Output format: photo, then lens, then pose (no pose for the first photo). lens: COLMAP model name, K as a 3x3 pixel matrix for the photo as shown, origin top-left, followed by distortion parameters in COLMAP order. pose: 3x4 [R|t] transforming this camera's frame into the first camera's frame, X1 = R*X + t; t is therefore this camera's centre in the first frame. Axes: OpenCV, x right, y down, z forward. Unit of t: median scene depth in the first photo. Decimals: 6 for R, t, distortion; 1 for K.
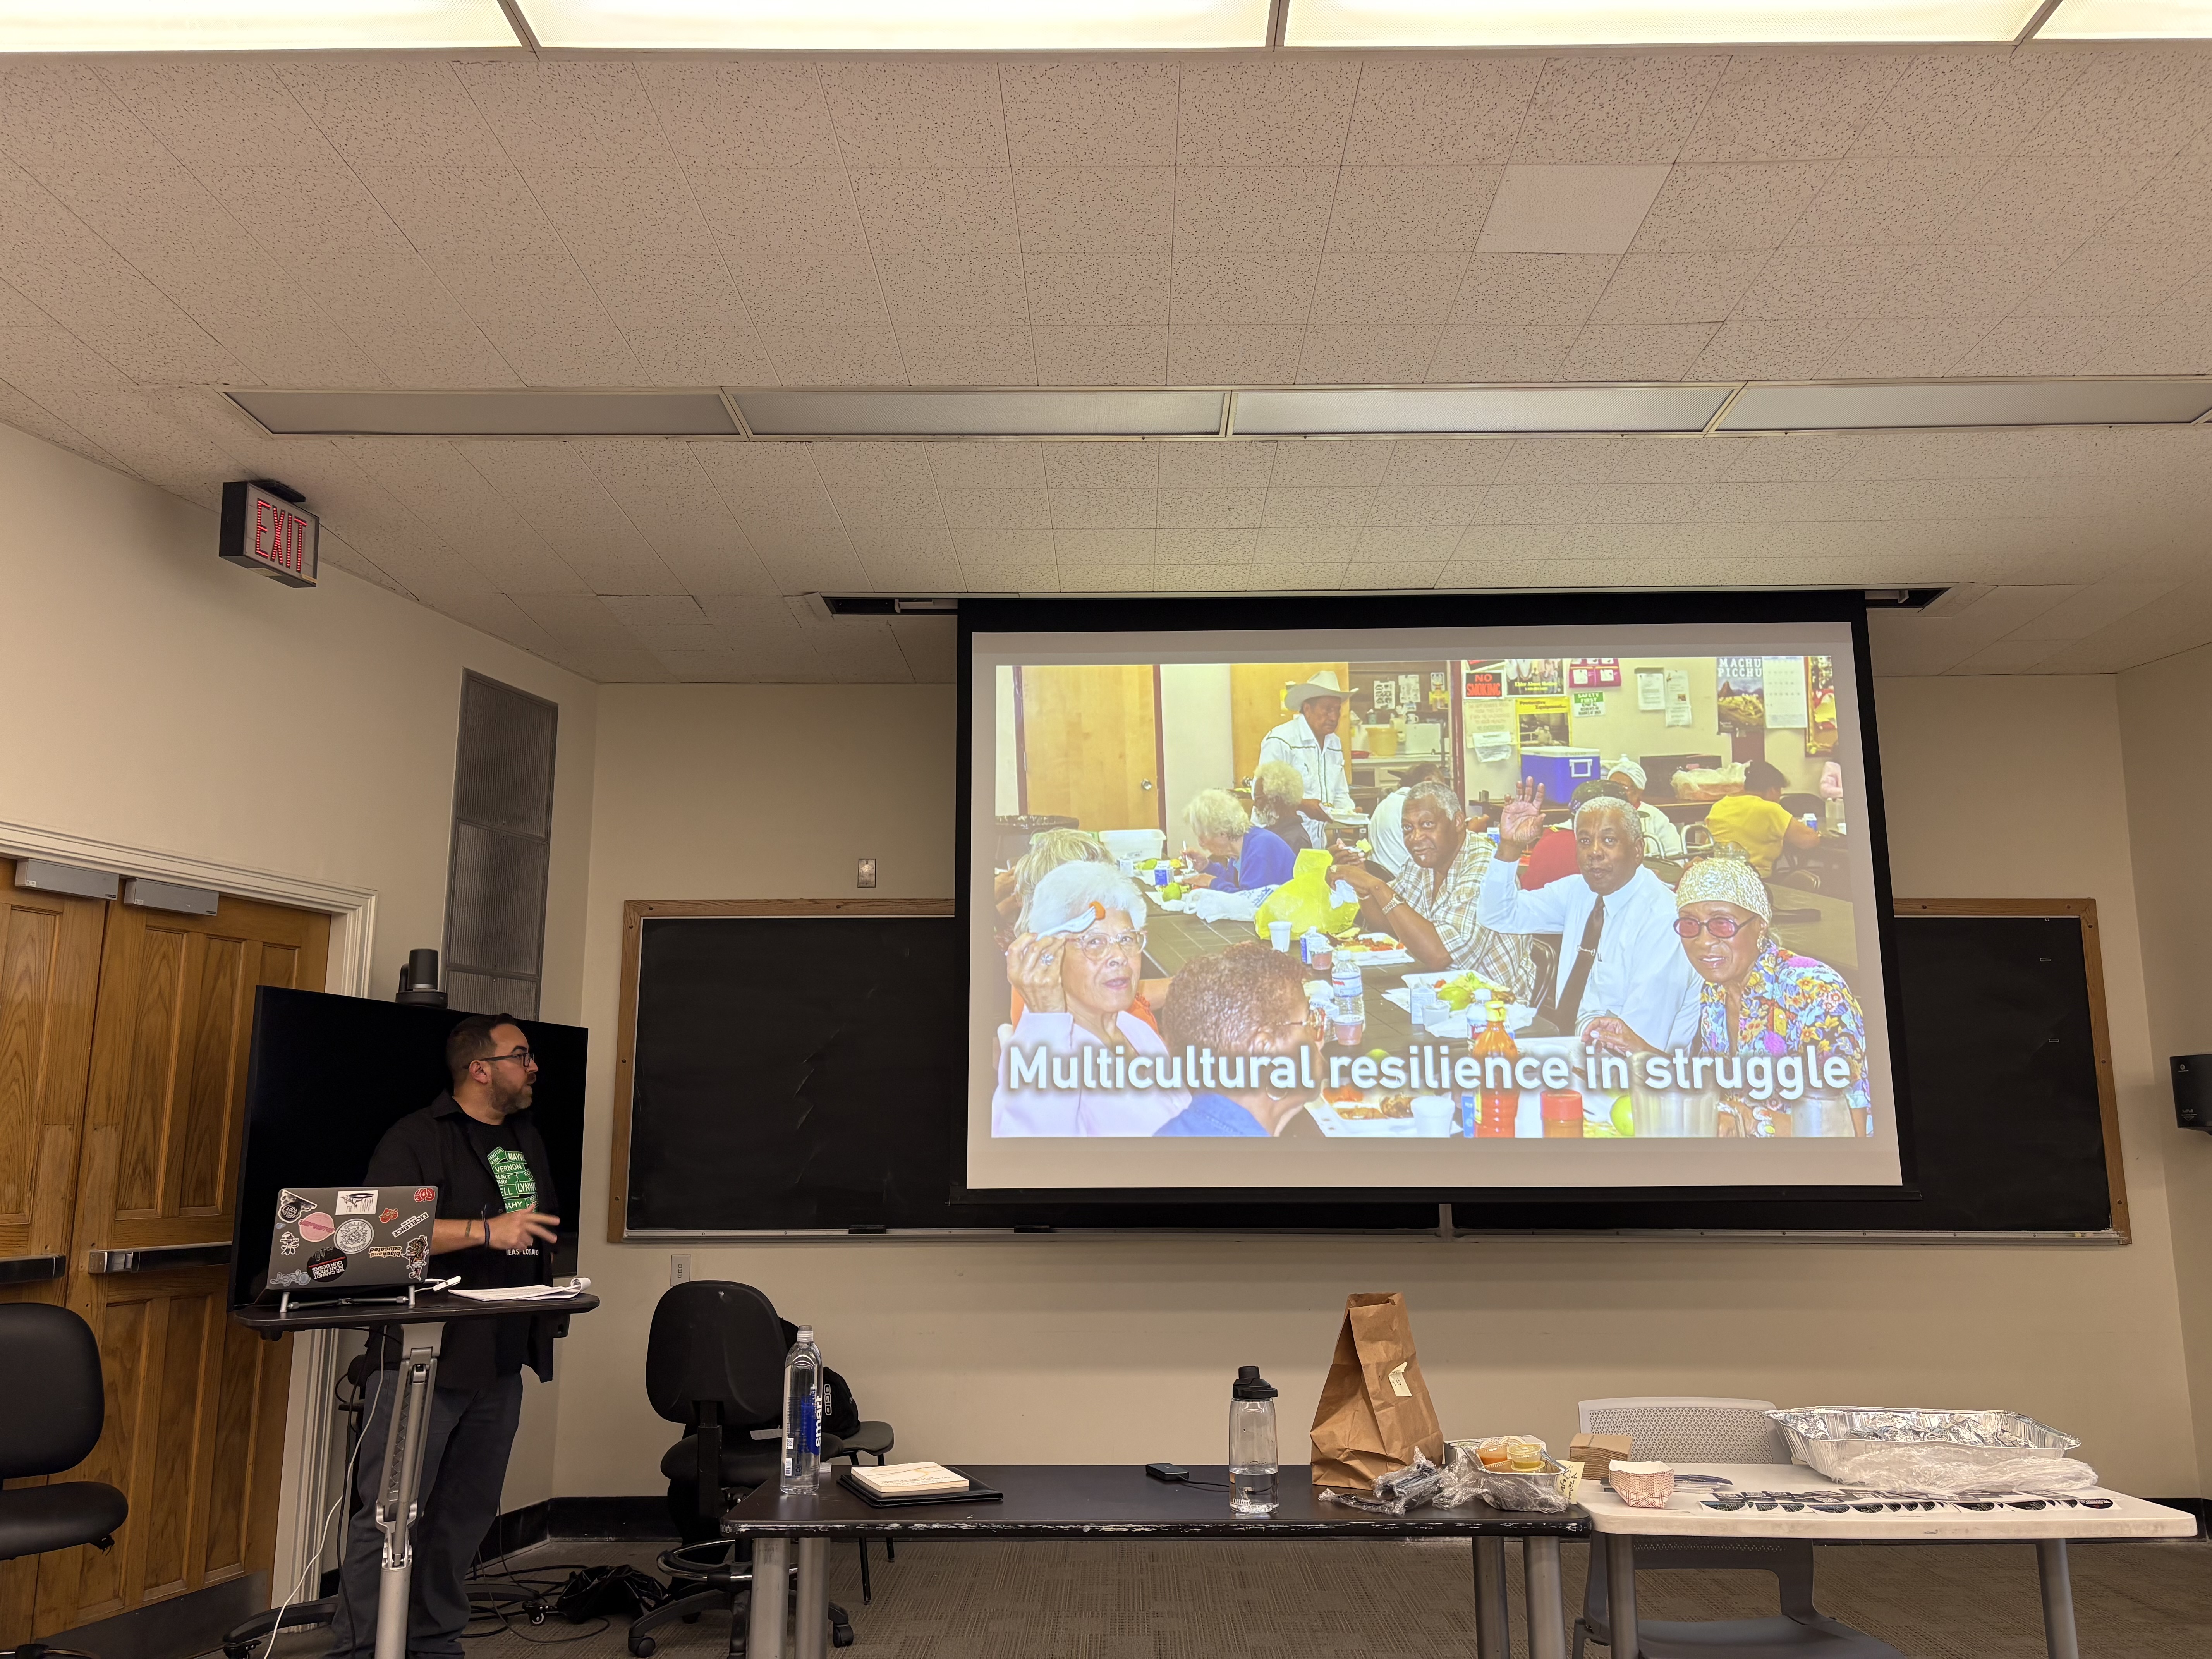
lens RADIAL K [[1639.4, 0, 1106.0], [0, 1639.4, 829.5], [0, 0, 1]] dist [0.064186, -0.085657]
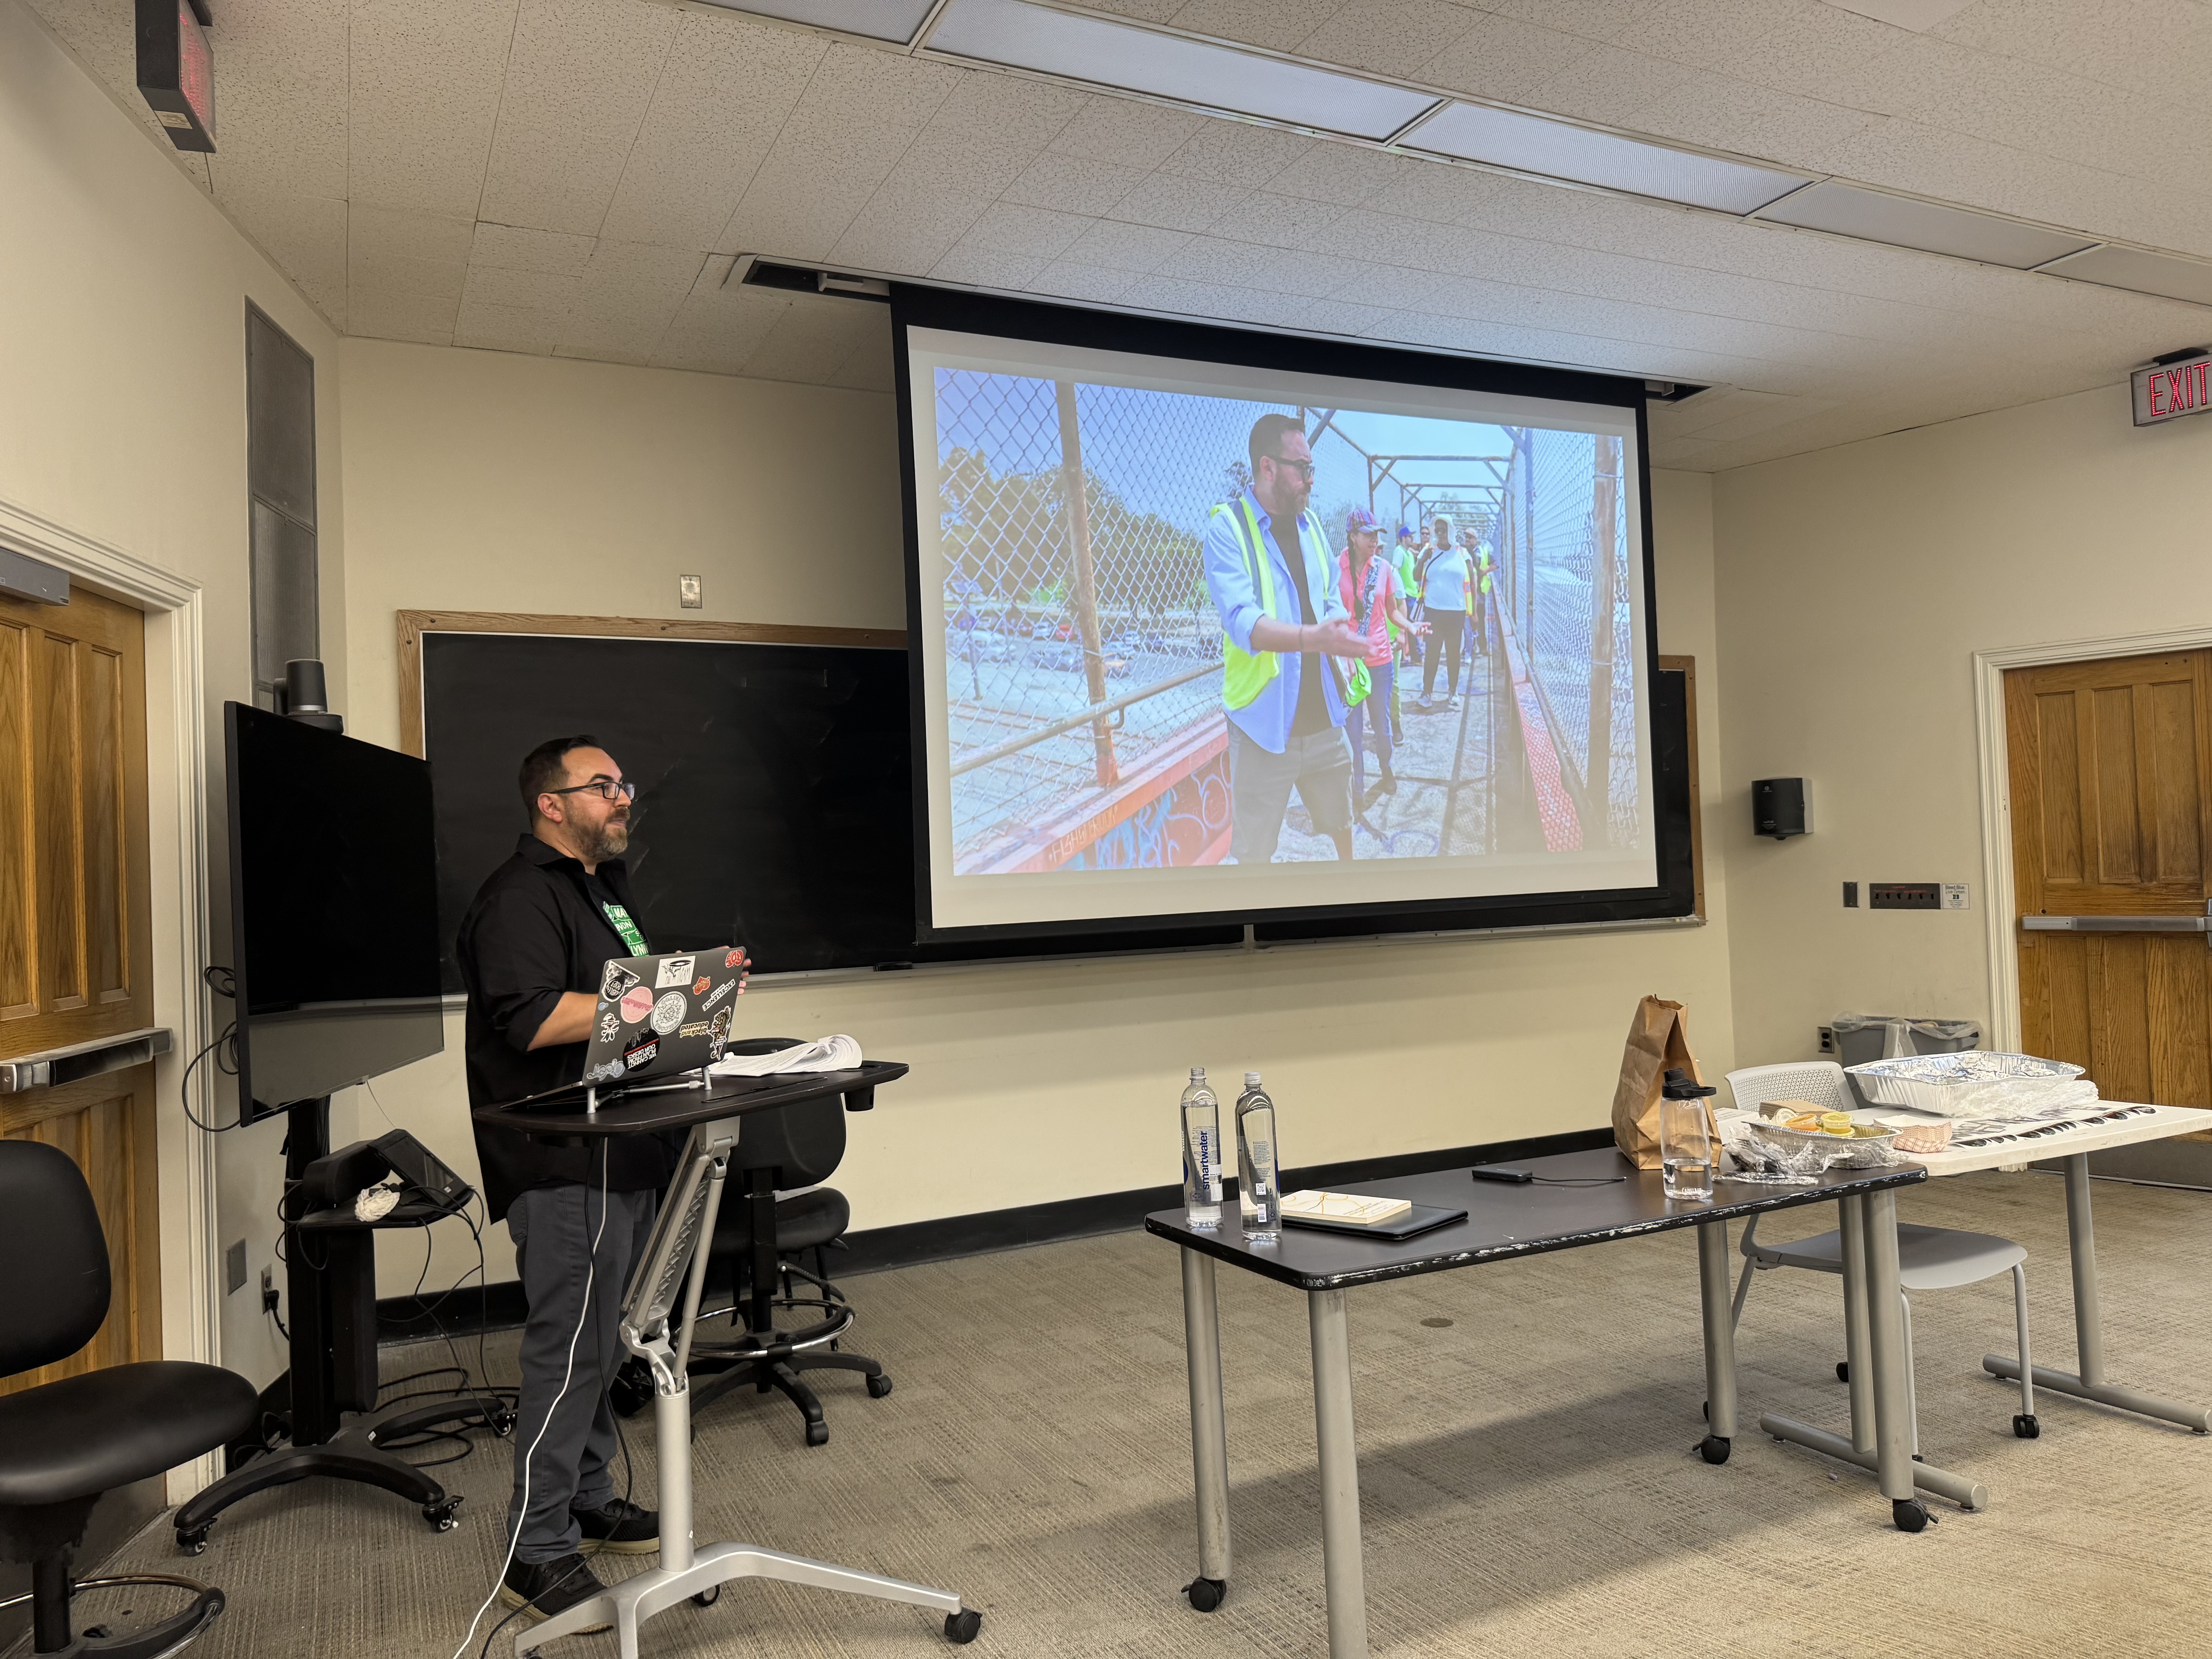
lens RADIAL K [[1548.9, 0, 1093.5], [0, 1548.9, 830.5], [0, 0, 1]] dist [-0.000955, -0.011480]
pose [[0.900229, -0.021867, 0.434866, -0.388387], [-0.047602, 0.987809, 0.148214, 0.024849], [-0.432806, -0.154127, 0.888214, 0.171458]]
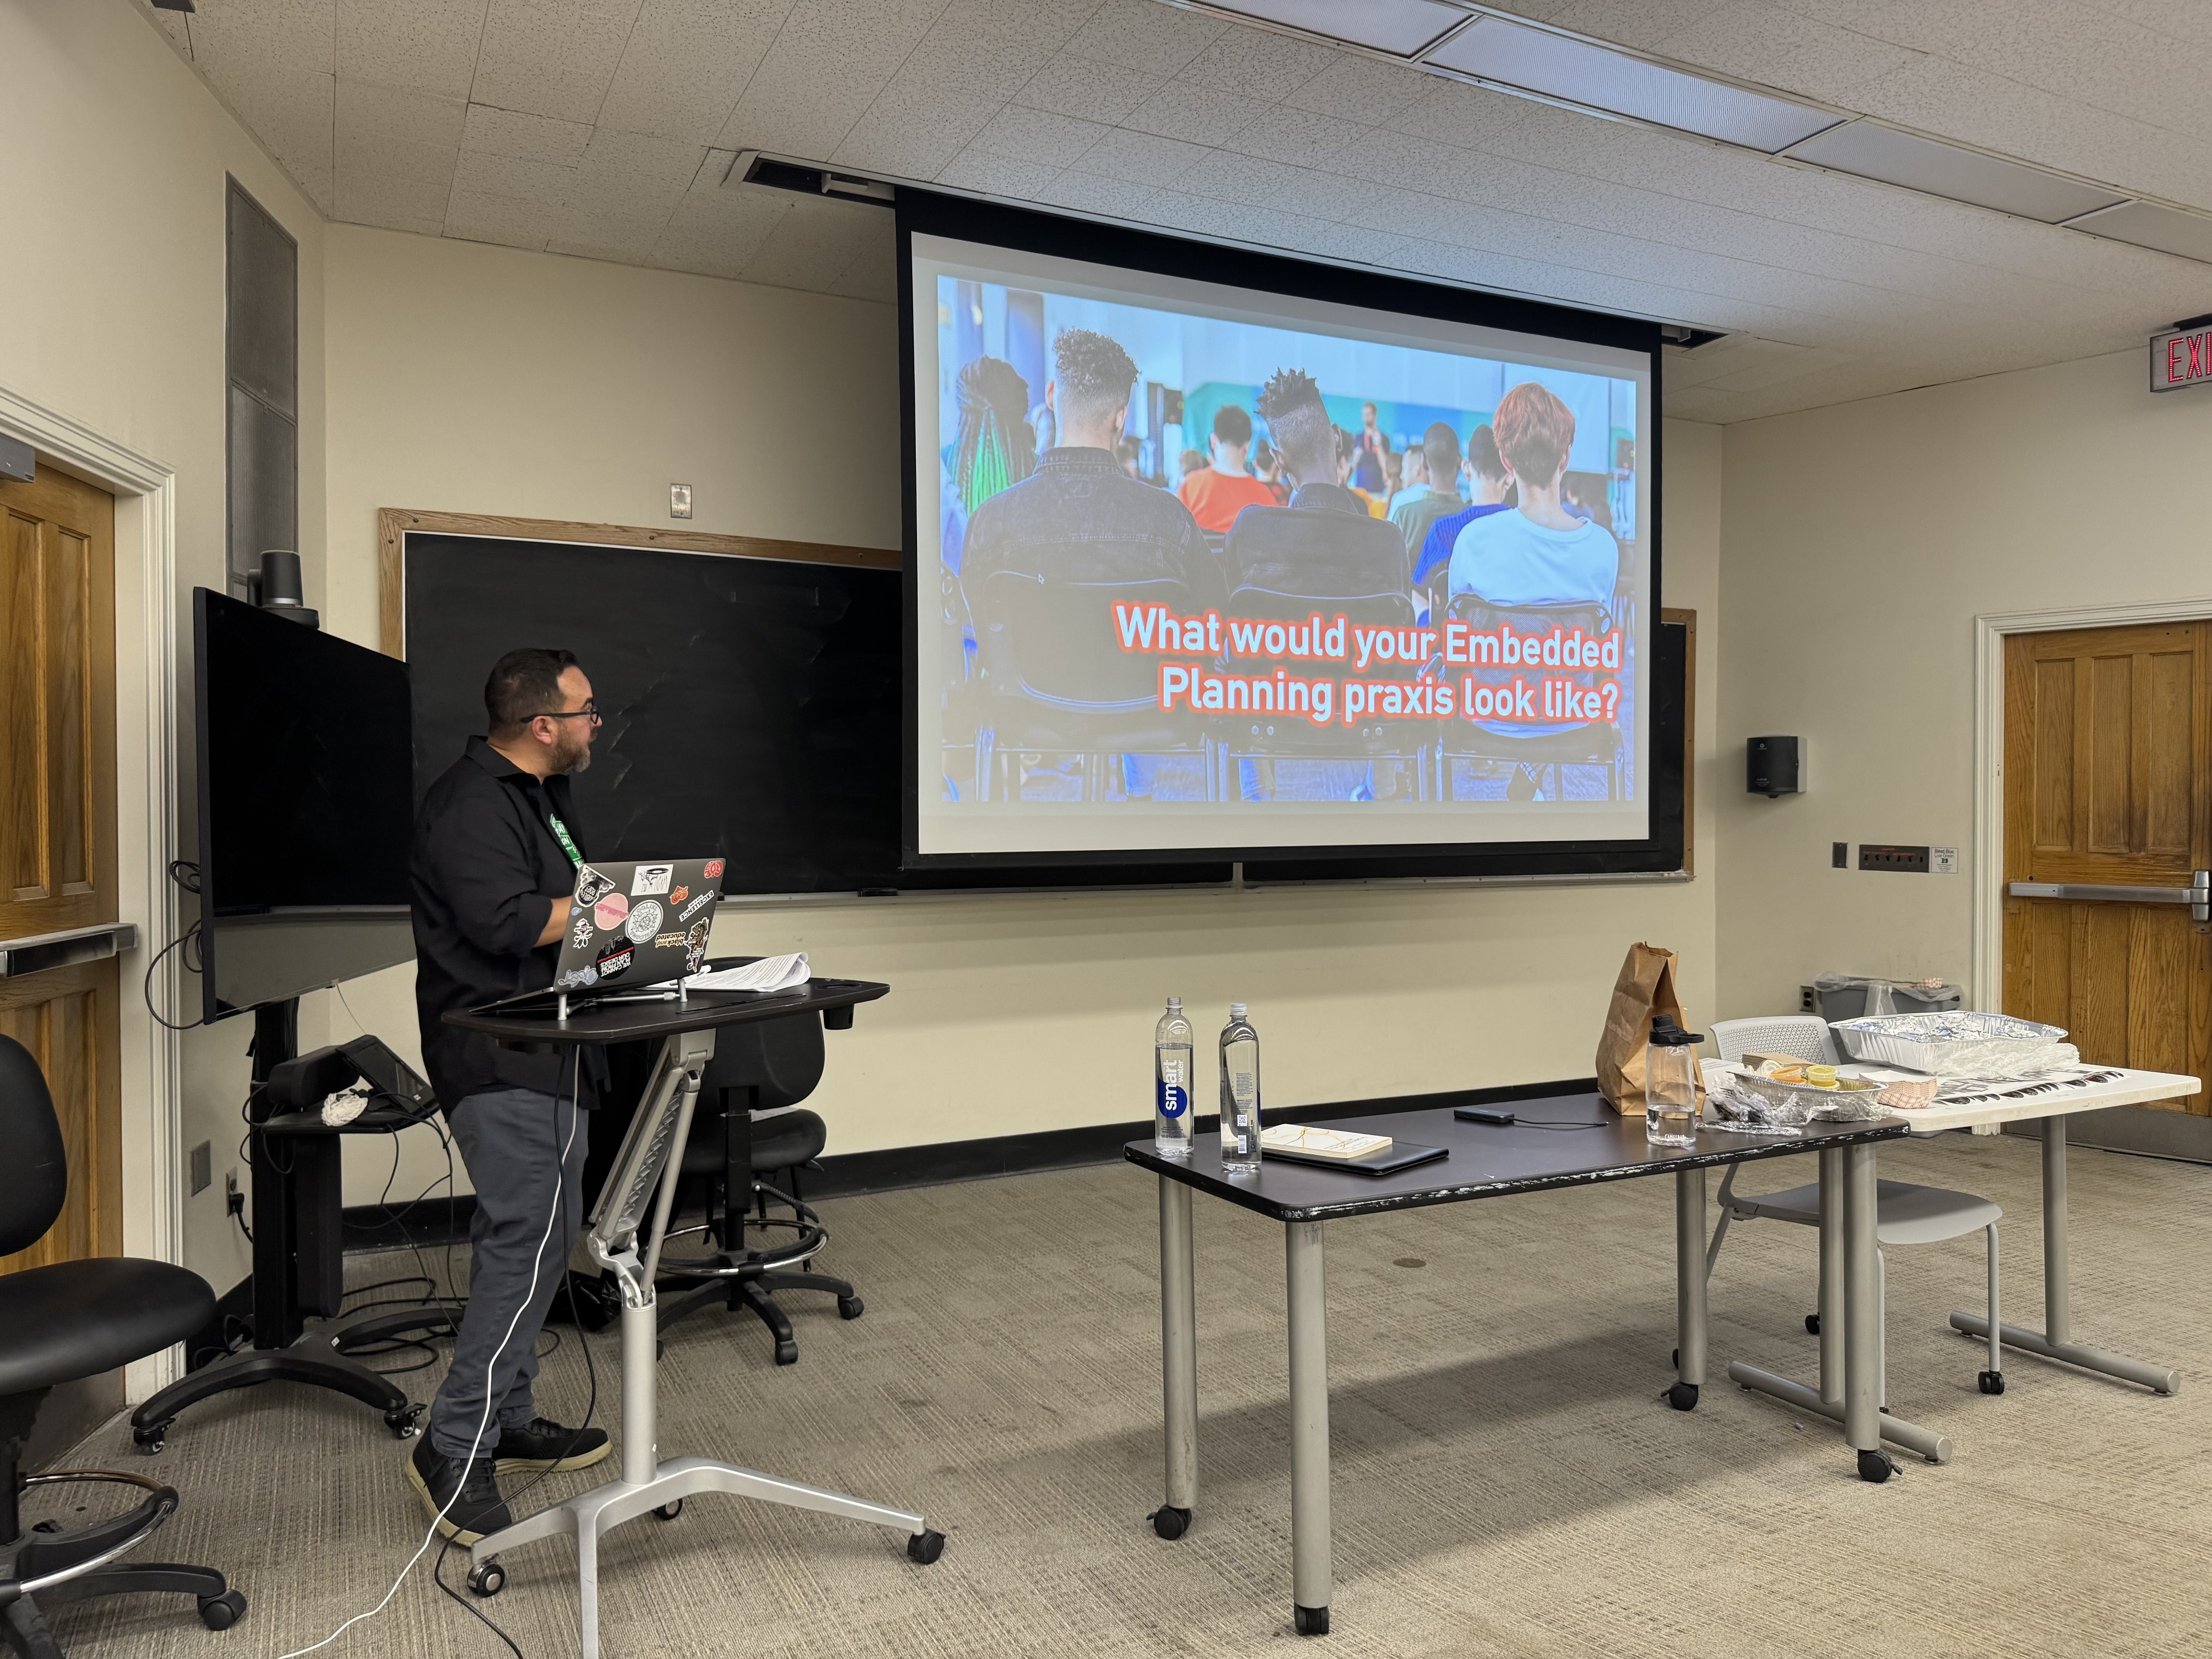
lens RADIAL K [[1547.5, 0, 1106.0], [0, 1547.5, 829.5], [0, 0, 1]] dist [0.005421, -0.020397]
pose [[0.894331, -0.006168, 0.447363, -0.383885], [-0.085473, 0.979133, 0.184372, 0.032688], [-0.439166, -0.203127, 0.875142, 0.180308]]
